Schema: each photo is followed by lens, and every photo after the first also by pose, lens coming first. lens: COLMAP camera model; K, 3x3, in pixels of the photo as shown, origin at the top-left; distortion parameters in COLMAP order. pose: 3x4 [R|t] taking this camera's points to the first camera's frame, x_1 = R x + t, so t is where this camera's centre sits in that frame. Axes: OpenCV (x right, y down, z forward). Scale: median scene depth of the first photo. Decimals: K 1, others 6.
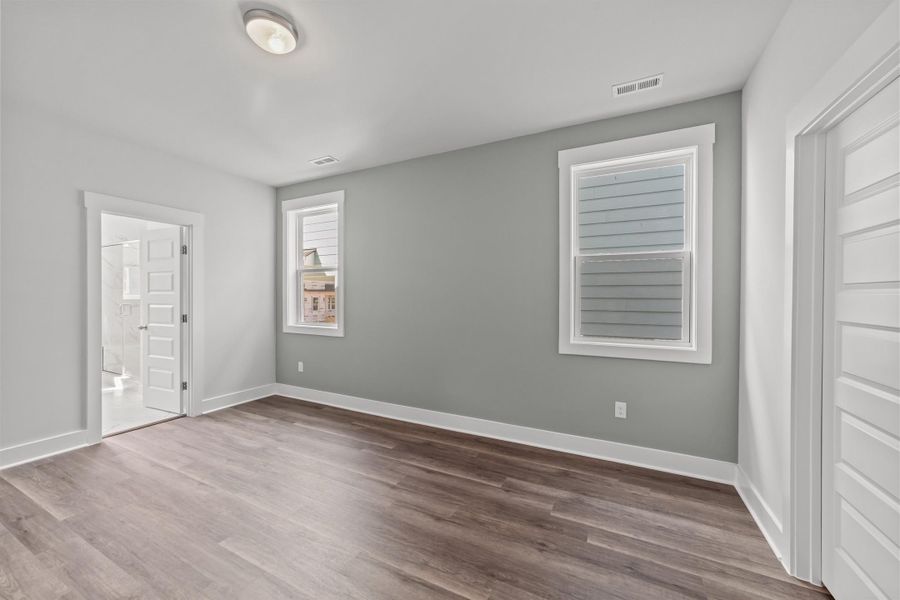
lens RADIAL K [[338.0, 0, 449.3], [0, 338.0, 296.3], [0, 0, 1]] dist [-0.000433, 0.000307]
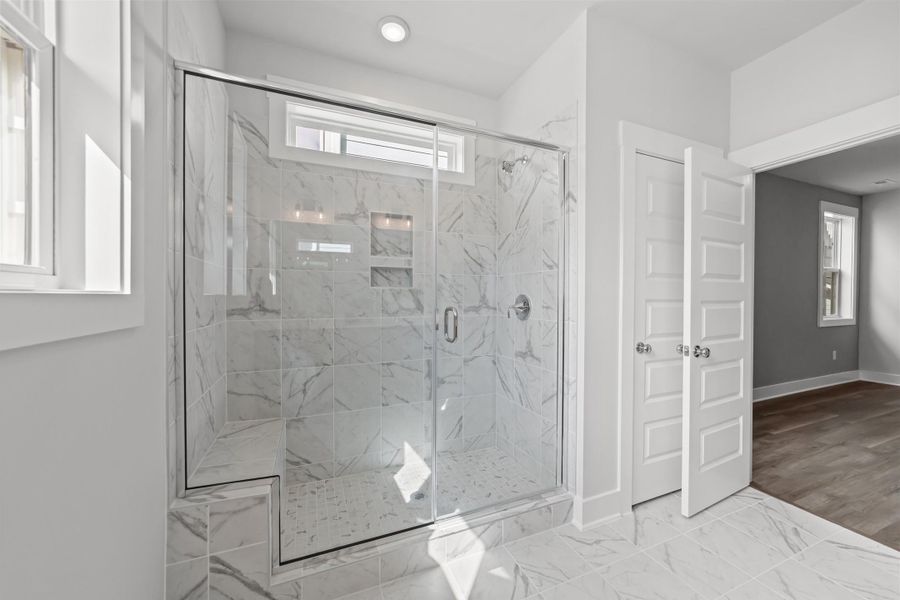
lens RADIAL K [[338.0, 0, 449.3], [0, 338.0, 296.3], [0, 0, 1]] dist [-0.000433, 0.000307]
pose [[0.645465, -0.003186, 0.763783, -1.891747], [-0.001487, 0.999984, 0.005428, 0.017215], [-0.763788, -0.004640, 0.645450, 1.220354]]
